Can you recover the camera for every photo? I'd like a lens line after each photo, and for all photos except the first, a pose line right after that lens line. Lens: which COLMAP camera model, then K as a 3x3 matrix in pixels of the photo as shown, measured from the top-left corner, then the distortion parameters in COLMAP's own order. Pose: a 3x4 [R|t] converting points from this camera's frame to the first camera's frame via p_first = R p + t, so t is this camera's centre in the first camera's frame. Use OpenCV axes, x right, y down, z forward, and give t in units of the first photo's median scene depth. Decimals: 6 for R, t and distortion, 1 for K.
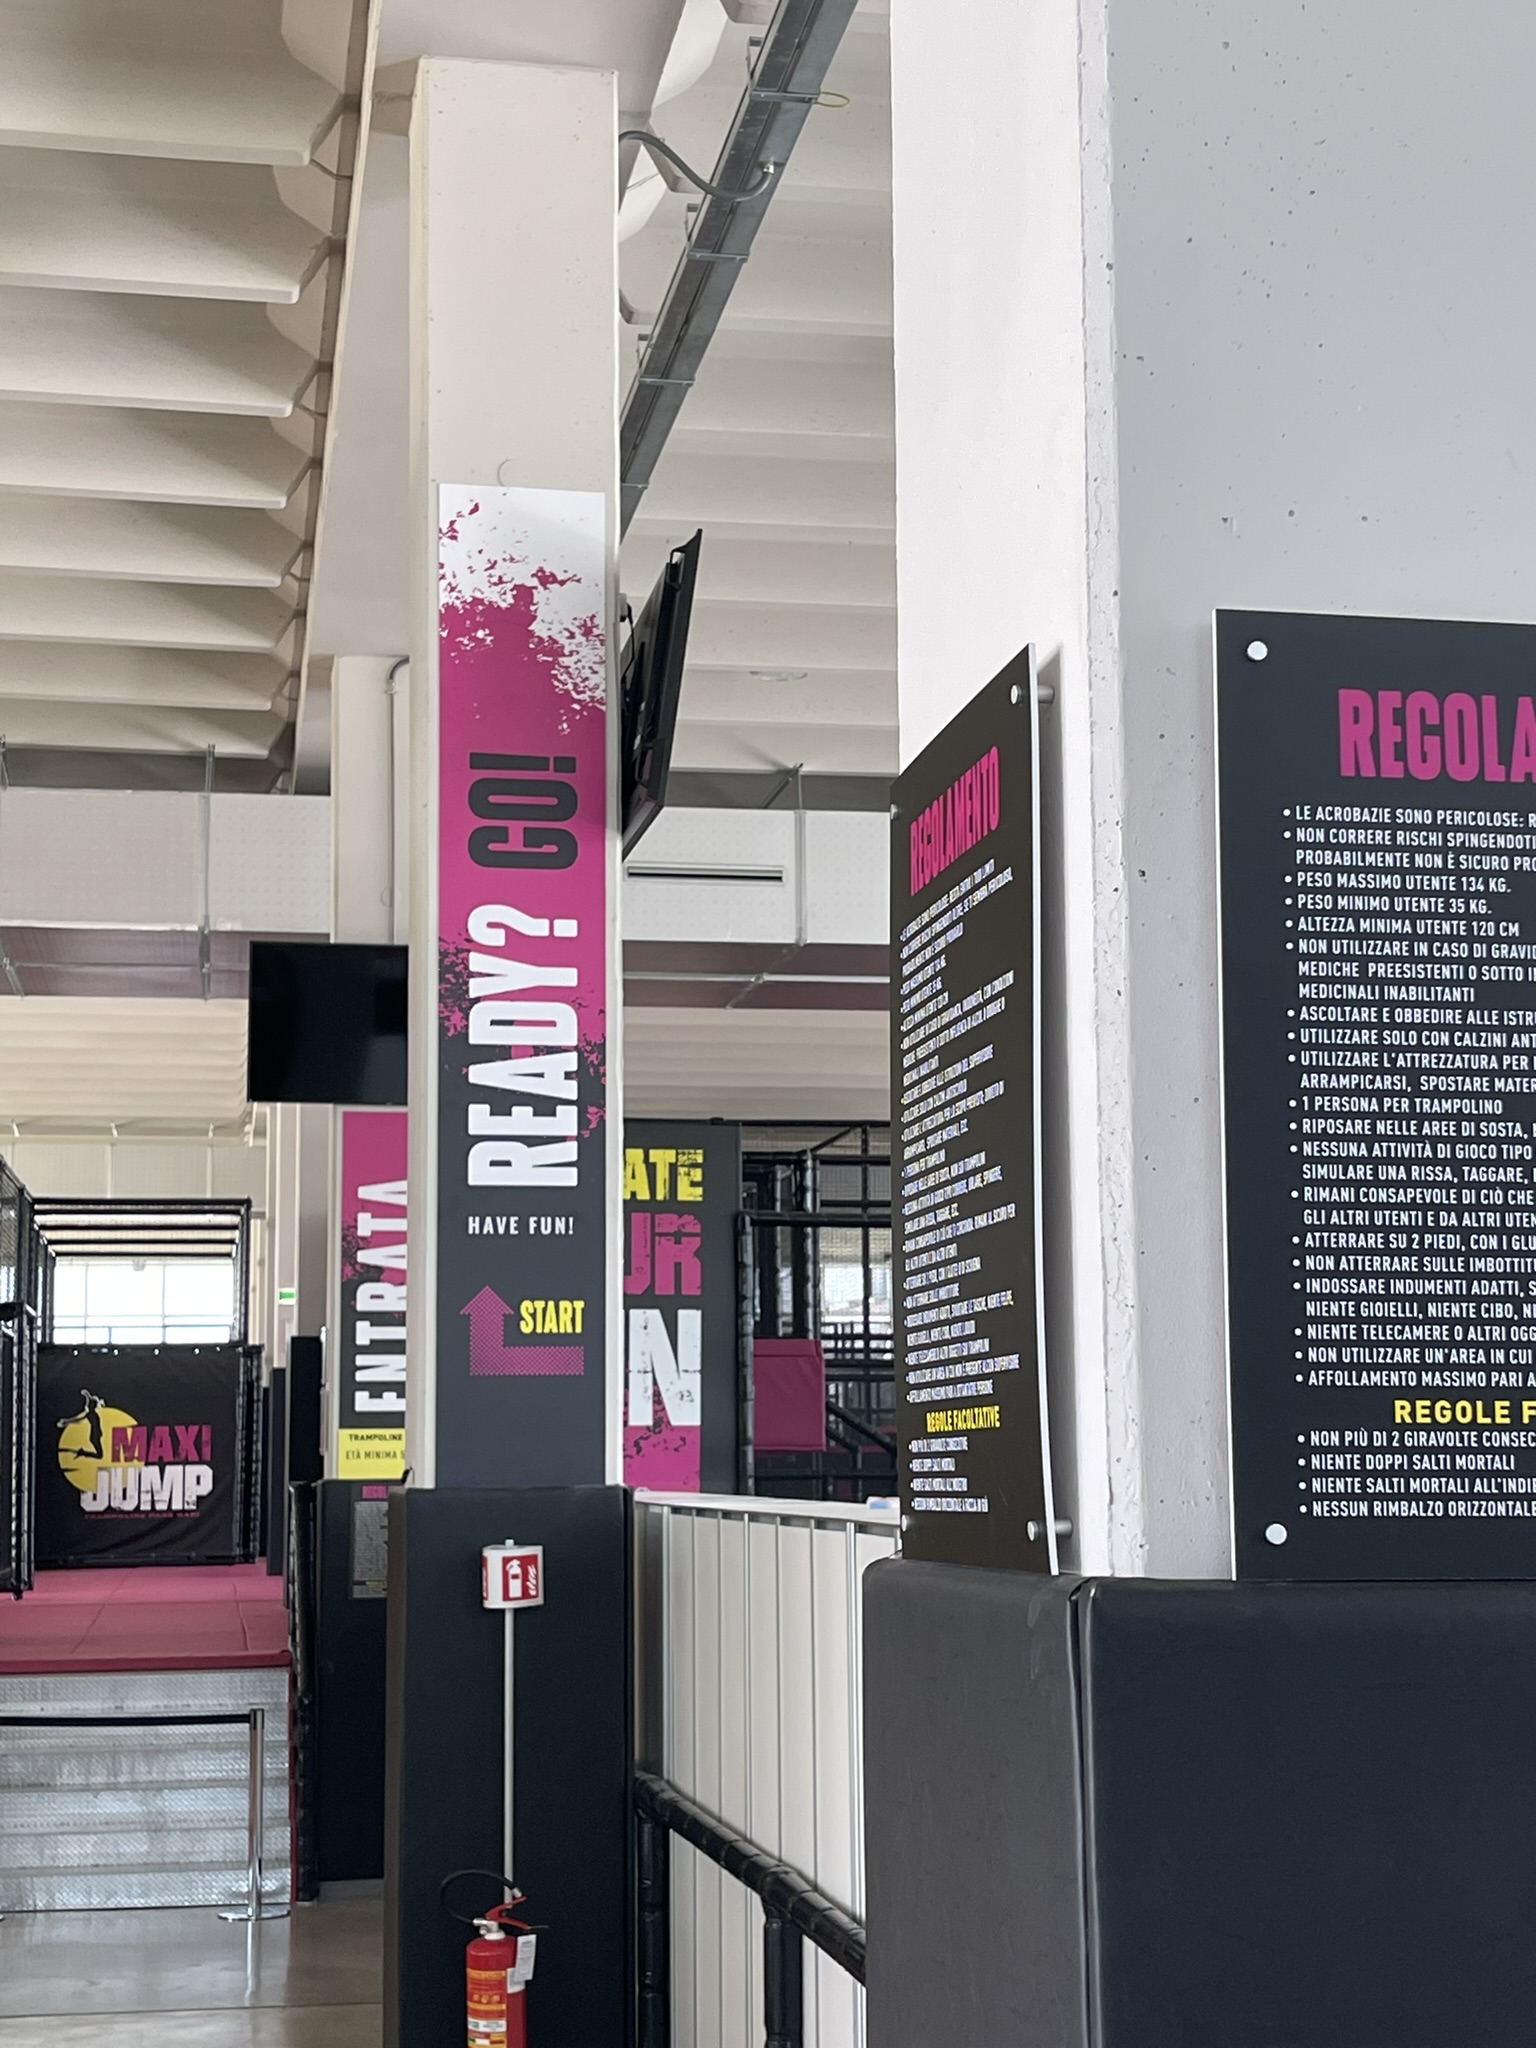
lens RADIAL K [[3044.0, 0, 825.3], [0, 3044.0, 1080.9], [0, 0, 1]] dist [0.112985, 0.000000]
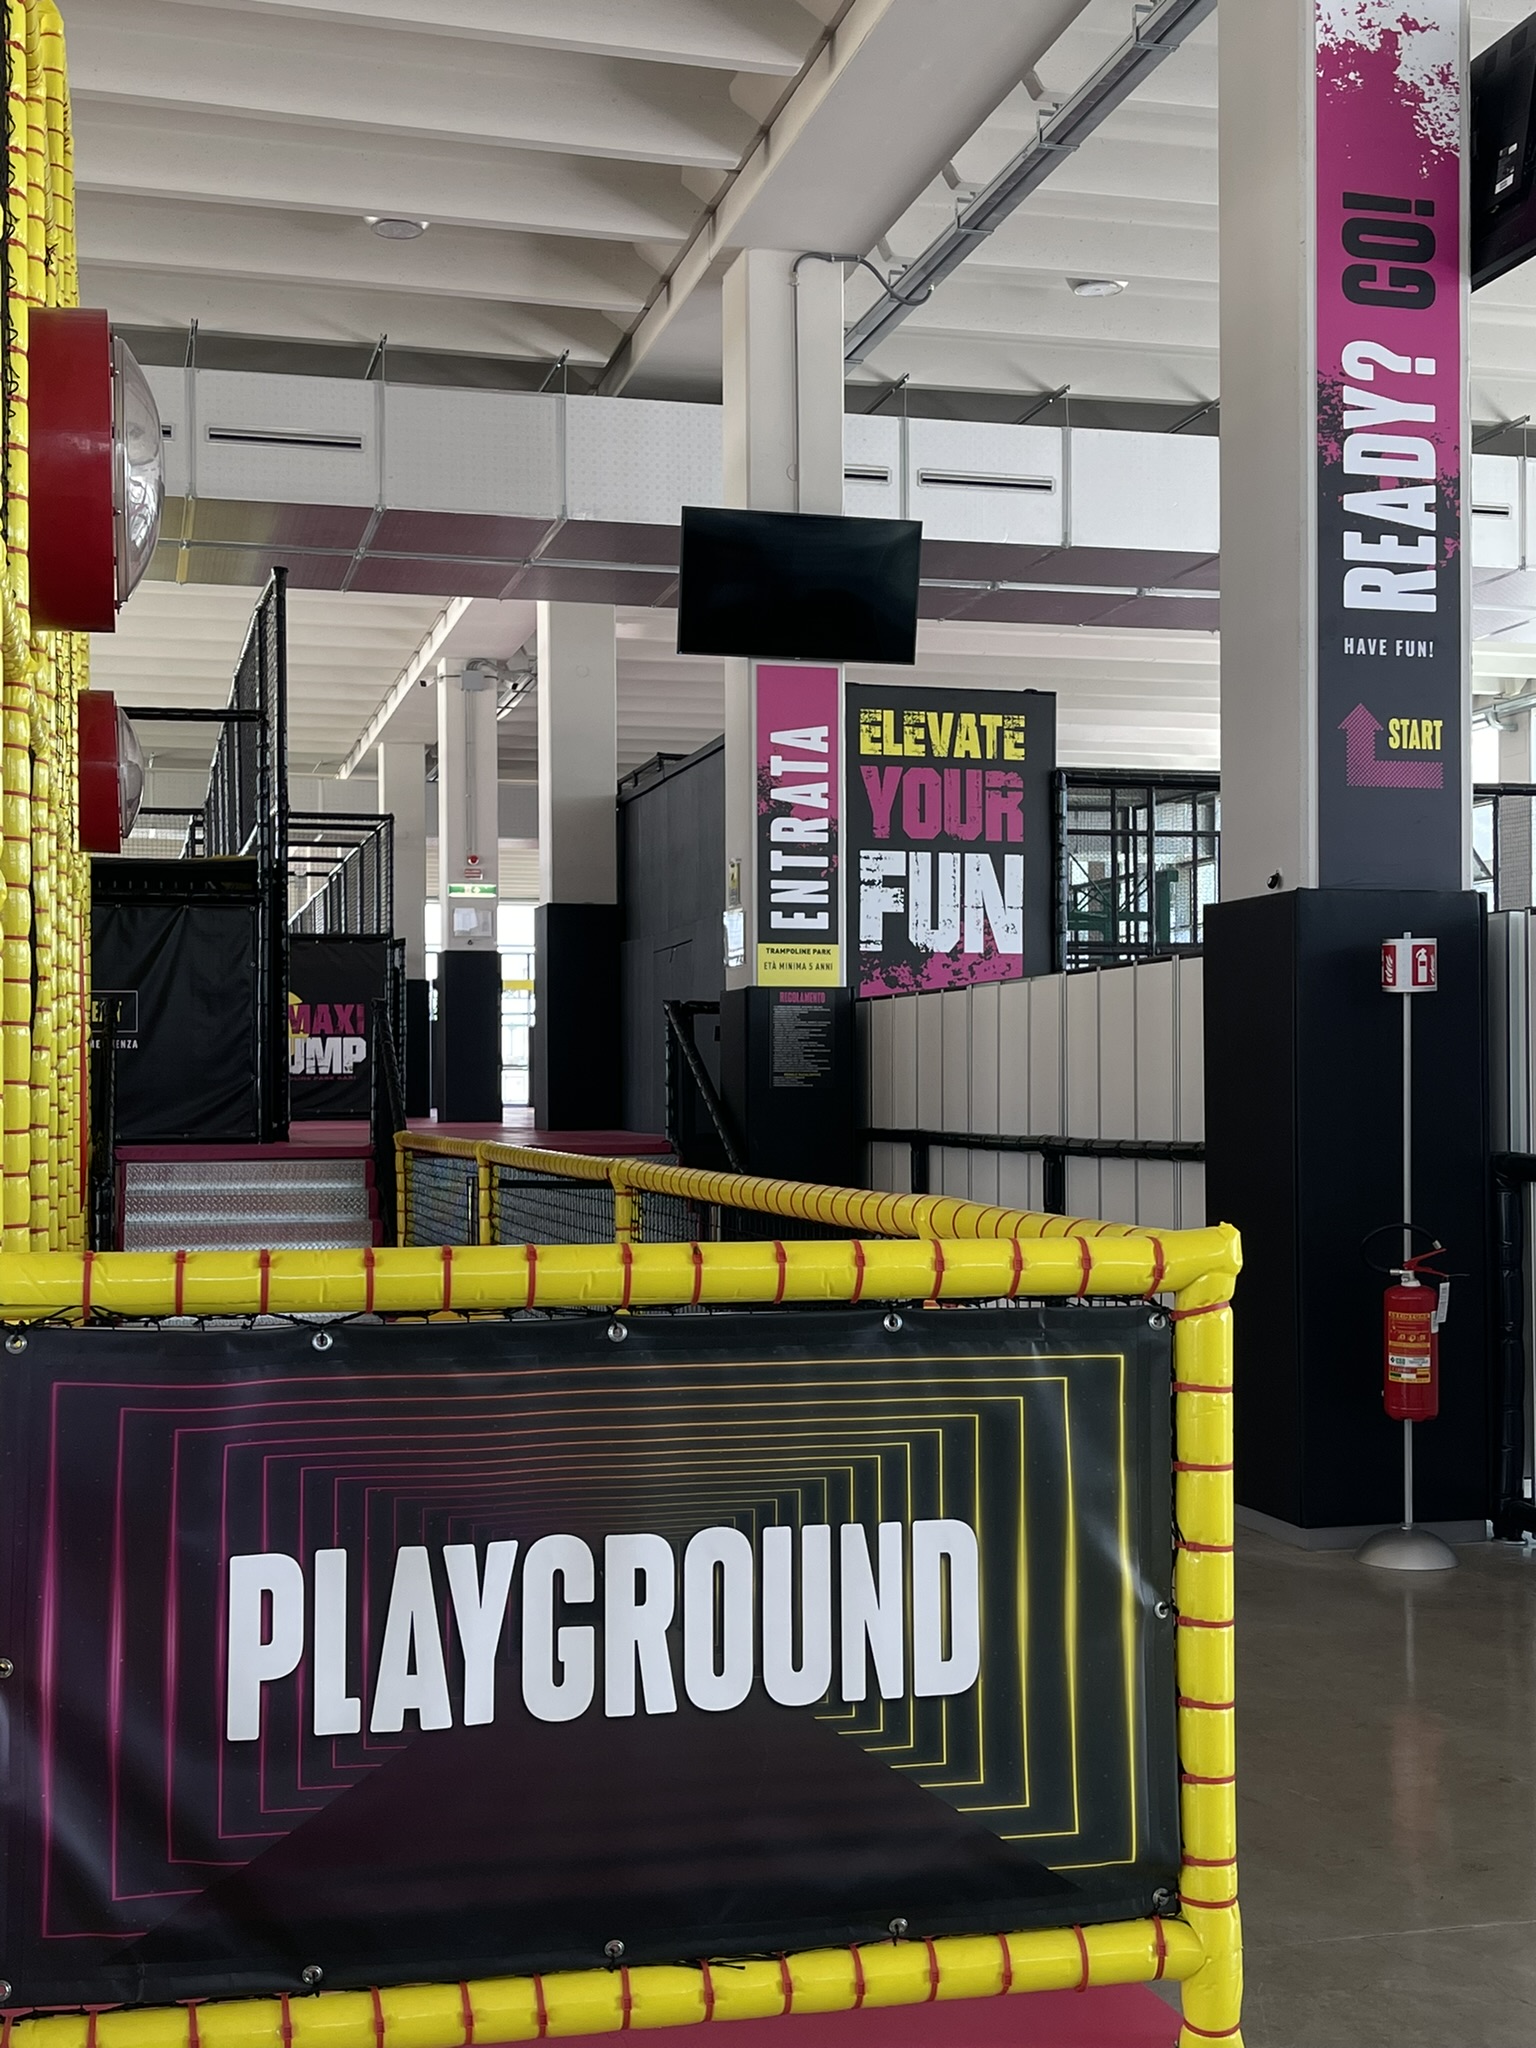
lens RADIAL K [[2460.0, 0, 778.9], [0, 2460.0, 1047.9], [0, 0, 1]] dist [0.047477, 0.000000]
pose [[0.997894, 0.007503, 0.064432, -0.359277], [-0.014175, 0.994505, 0.103725, 0.097851], [-0.063300, -0.104420, 0.992517, 0.137688]]
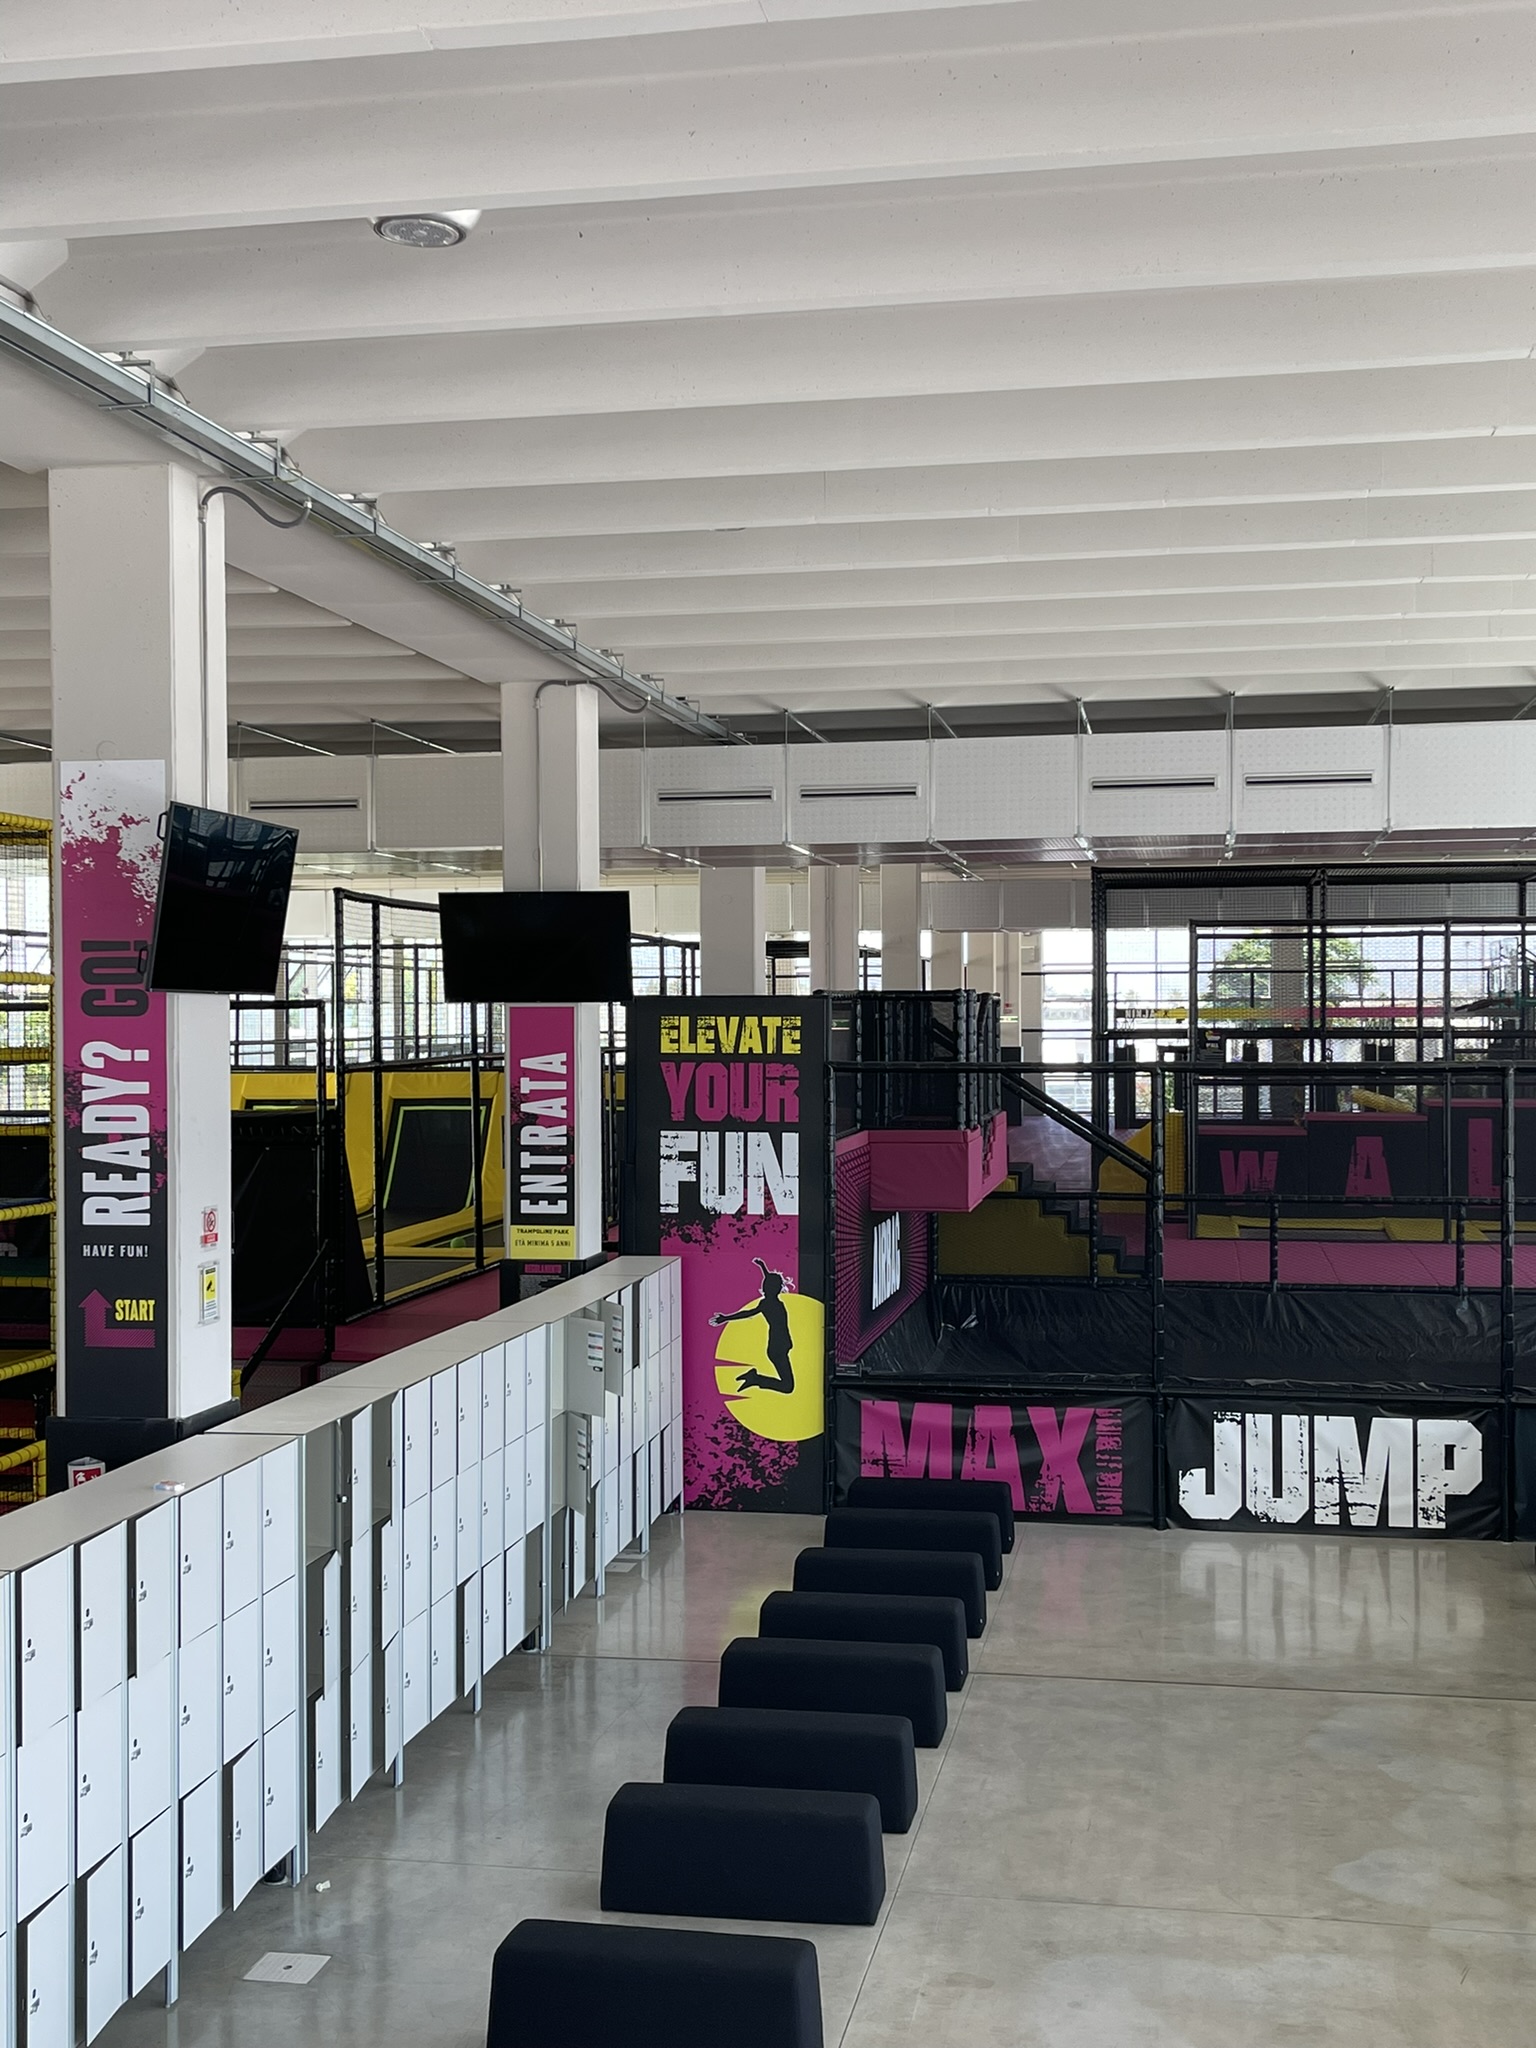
lens RADIAL K [[2368.9, 0, 767.8], [0, 2368.9, 1045.2], [0, 0, 1]] dist [0.096226, 0.000000]
pose [[0.928791, 0.011573, -0.370424, 0.641737], [0.039950, 0.990562, 0.131118, -0.197479], [0.368445, -0.136579, 0.919562, 0.020130]]
